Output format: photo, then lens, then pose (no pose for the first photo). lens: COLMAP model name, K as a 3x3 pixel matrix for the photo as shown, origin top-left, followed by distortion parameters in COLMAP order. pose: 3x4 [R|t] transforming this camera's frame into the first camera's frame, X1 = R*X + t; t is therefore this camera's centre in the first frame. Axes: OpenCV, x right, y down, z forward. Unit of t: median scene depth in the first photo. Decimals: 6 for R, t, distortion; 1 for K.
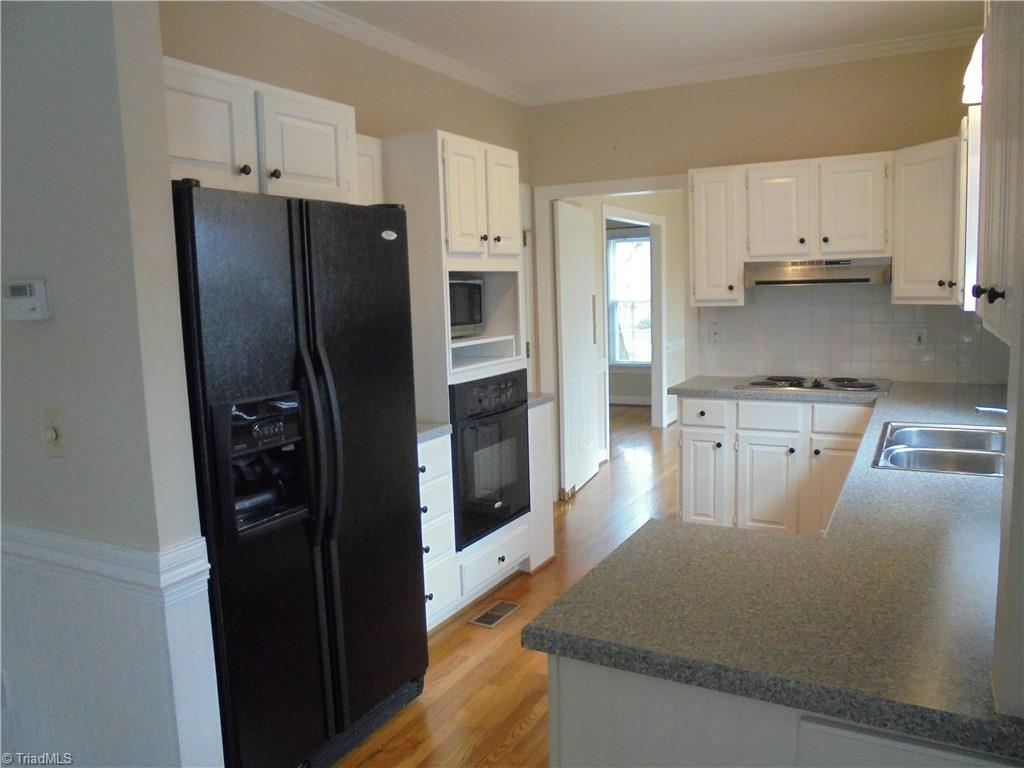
lens RADIAL K [[790.7, 0, 512.0], [0, 790.7, 384.0], [0, 0, 1]] dist [-0.082247, 0.039827]
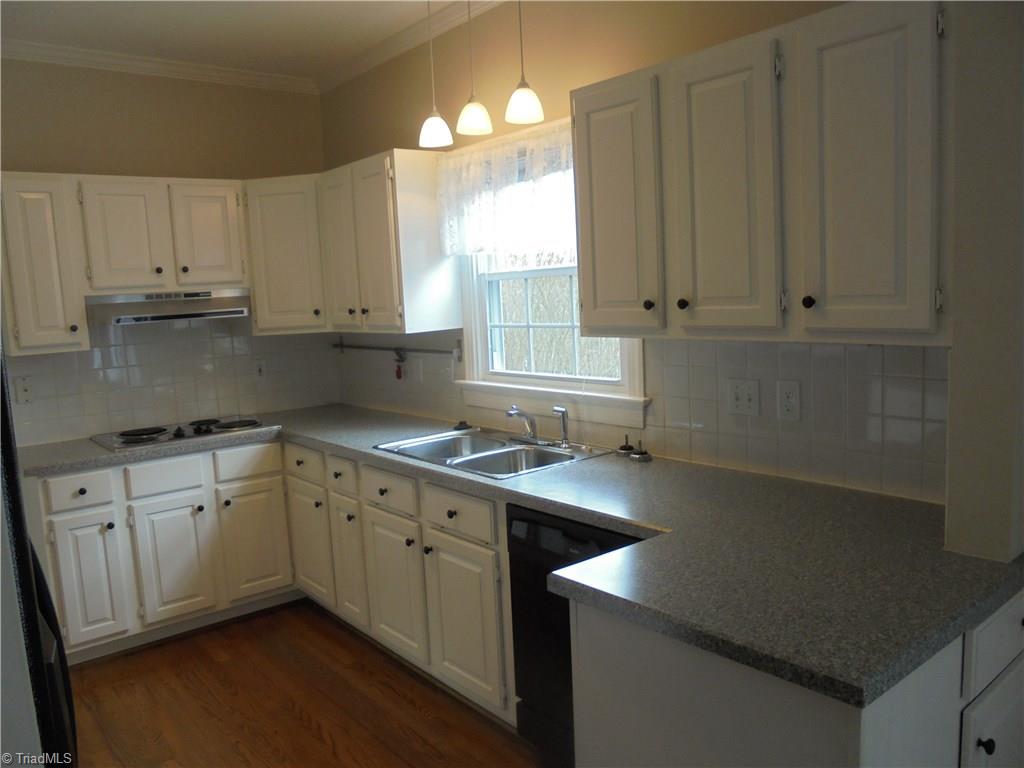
lens RADIAL K [[790.7, 0, 512.0], [0, 790.7, 384.0], [0, 0, 1]] dist [-0.082247, 0.039827]
pose [[0.378821, -0.099507, 0.920105, -0.291390], [0.150108, 0.987645, 0.045010, -0.038433], [-0.913215, 0.121064, 0.389078, 0.320524]]
